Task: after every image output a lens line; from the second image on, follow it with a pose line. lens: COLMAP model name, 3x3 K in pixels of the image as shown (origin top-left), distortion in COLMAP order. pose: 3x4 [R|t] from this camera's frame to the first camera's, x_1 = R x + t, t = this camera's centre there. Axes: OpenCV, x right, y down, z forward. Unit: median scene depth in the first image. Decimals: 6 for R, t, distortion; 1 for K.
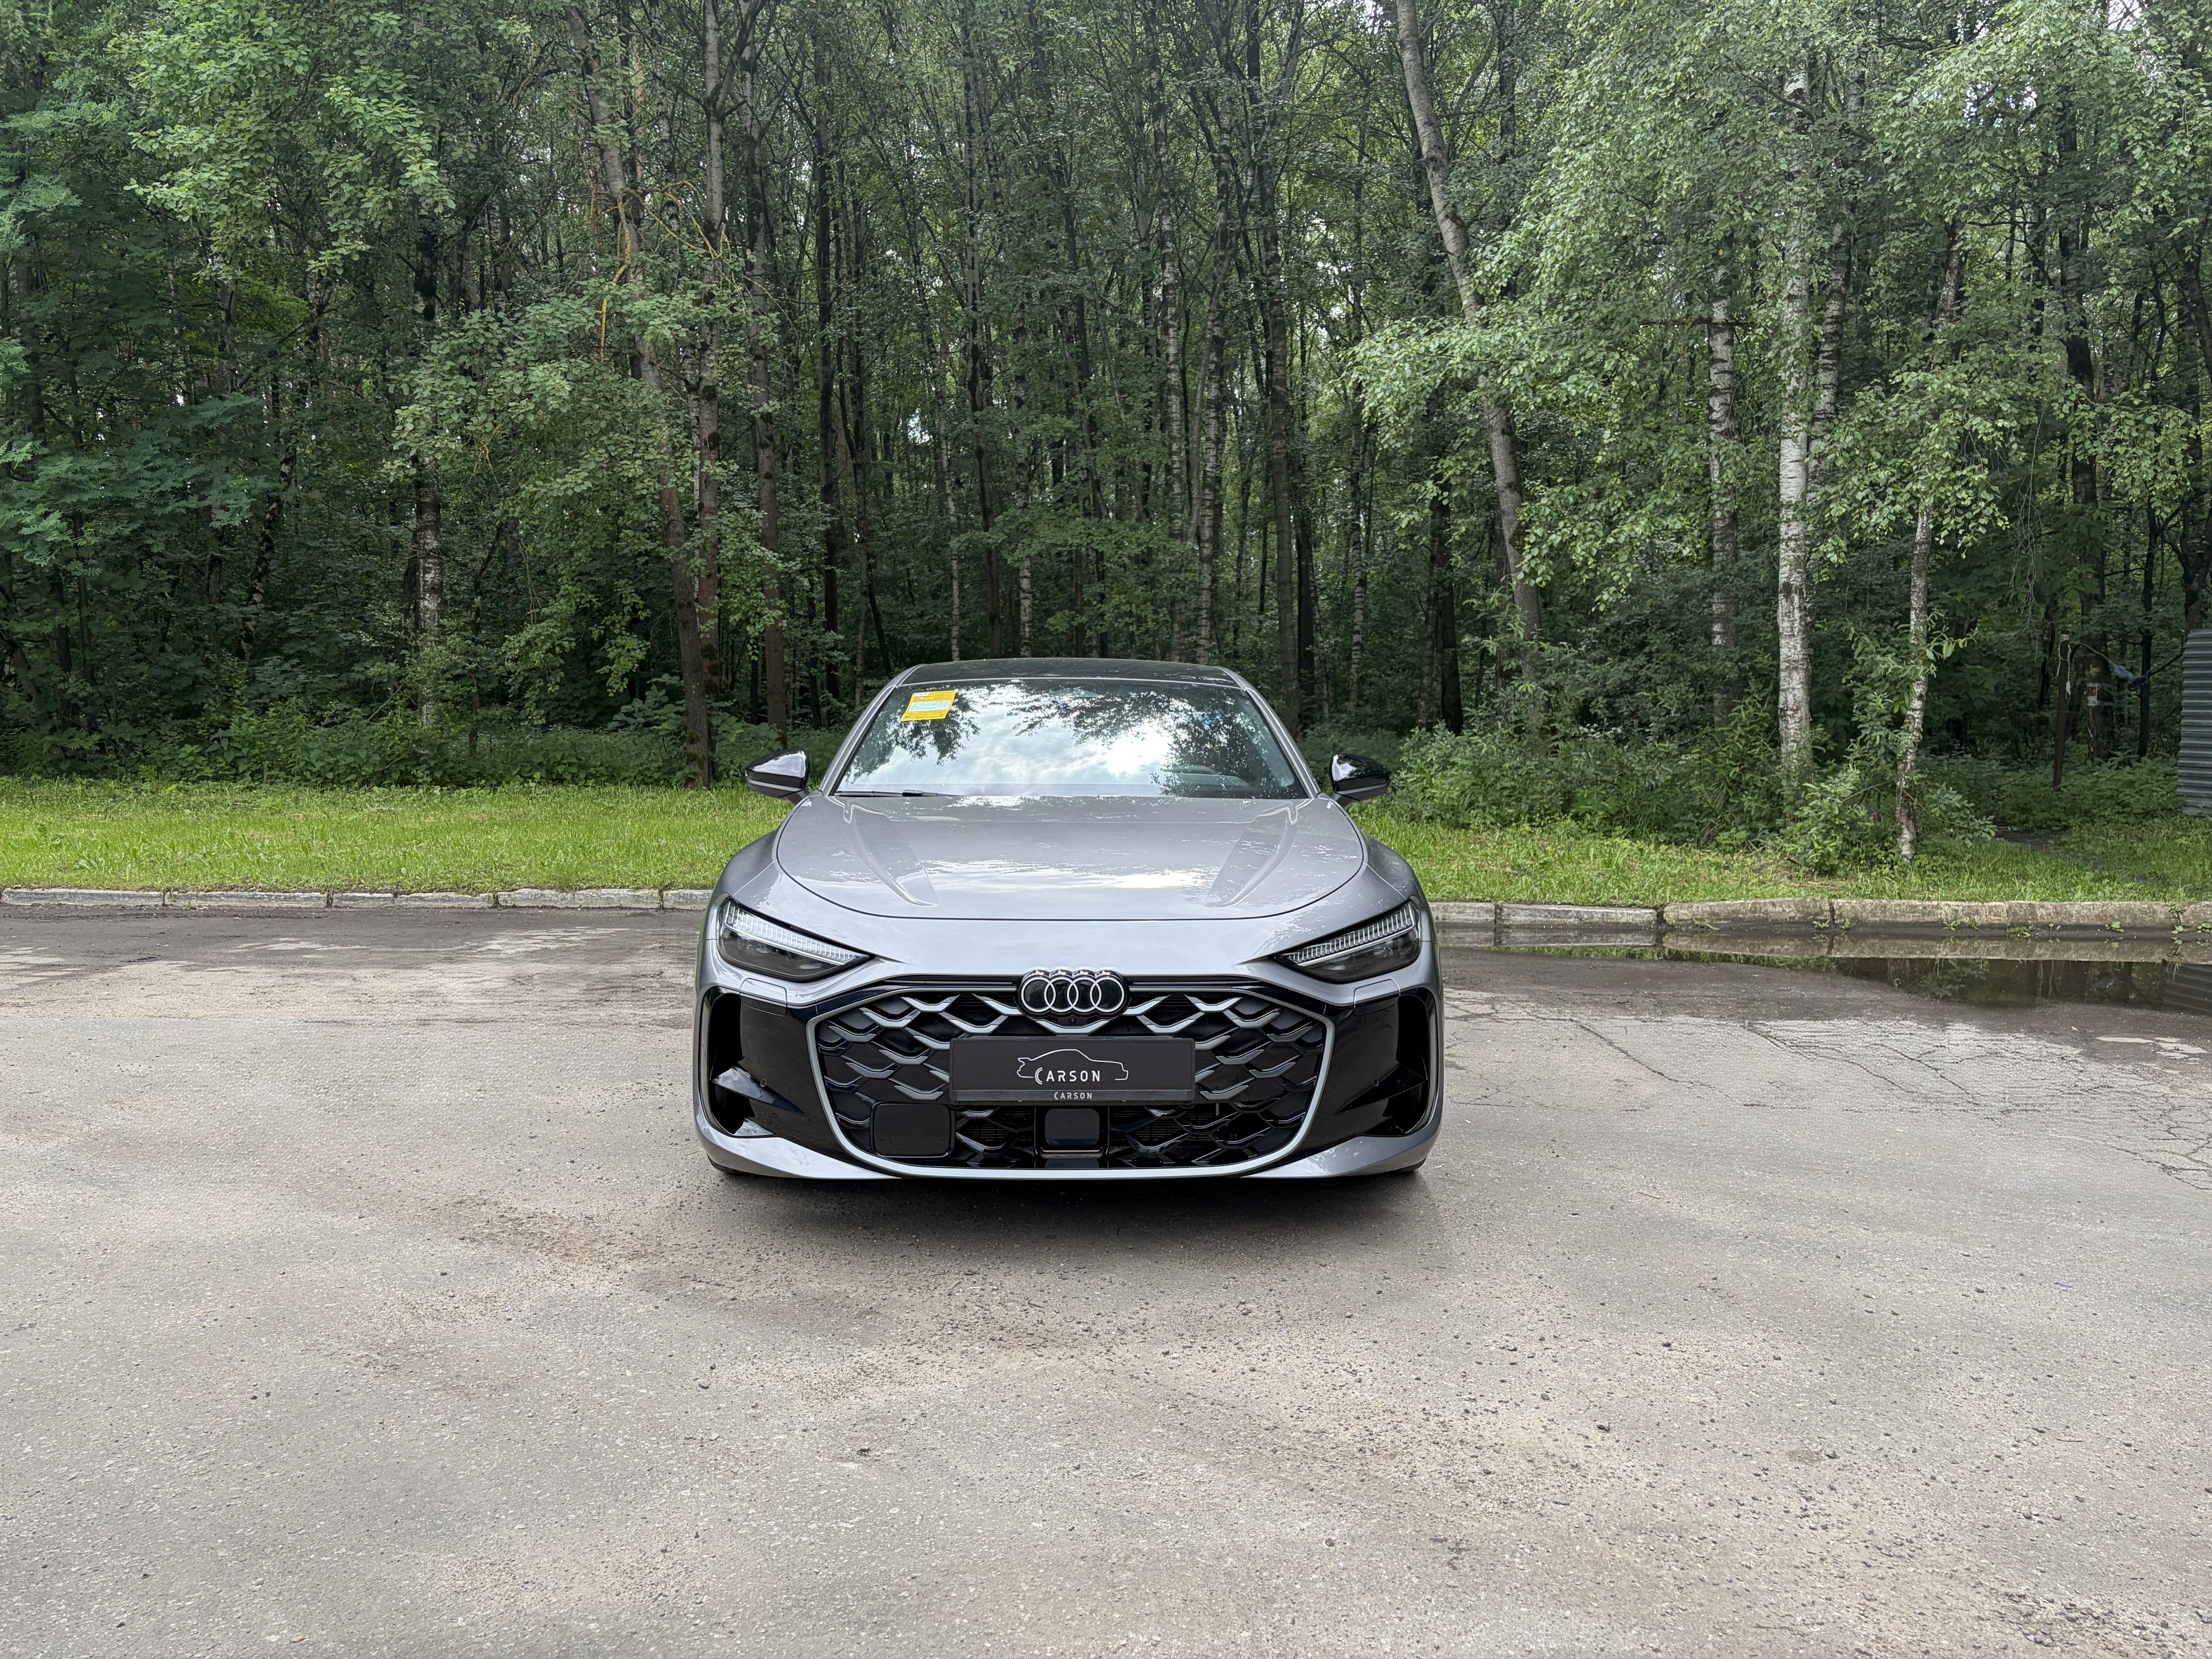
lens RADIAL K [[1657.5, 0, 1117.6], [0, 1657.5, 830.8], [0, 0, 1]] dist [0.042048, -0.038246]
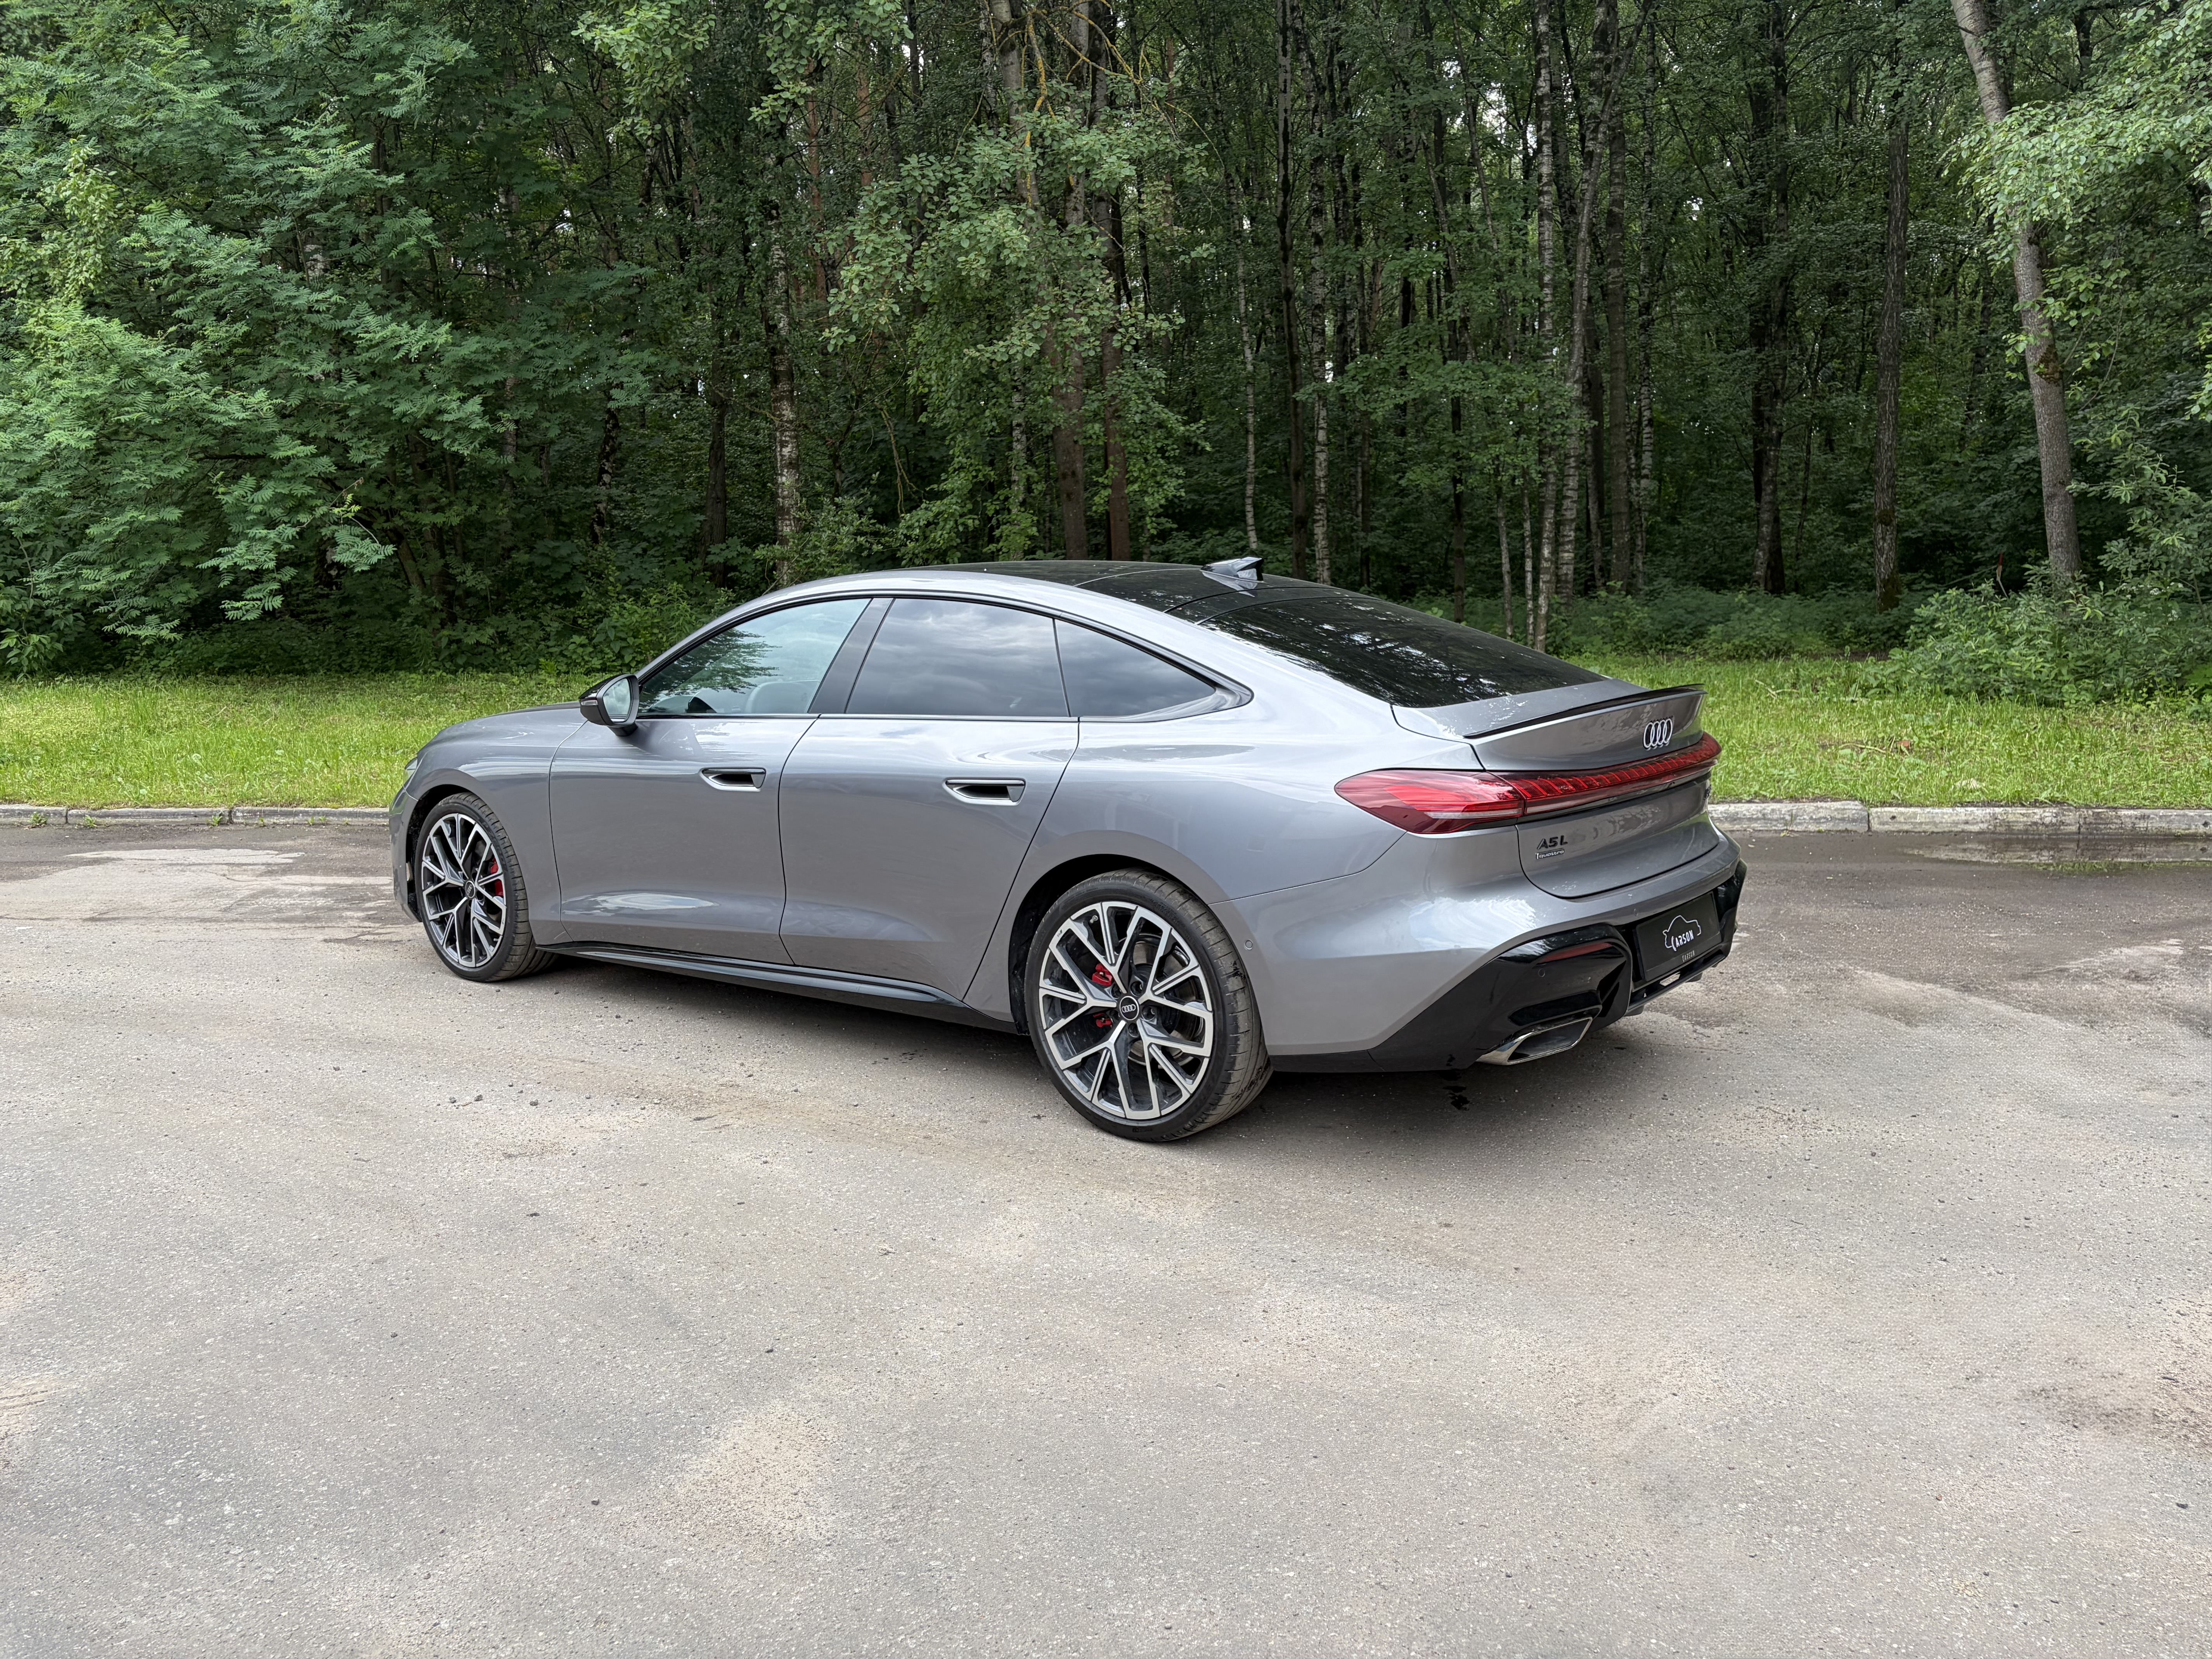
lens RADIAL K [[1657.4, 0, 1099.4], [0, 1657.4, 825.3], [0, 0, 1]] dist [0.069538, -0.093833]
pose [[0.995168, -0.009096, -0.097762, -0.205443], [0.017102, 0.996537, 0.081372, -0.019883], [0.096683, -0.082651, 0.991878, 0.076278]]
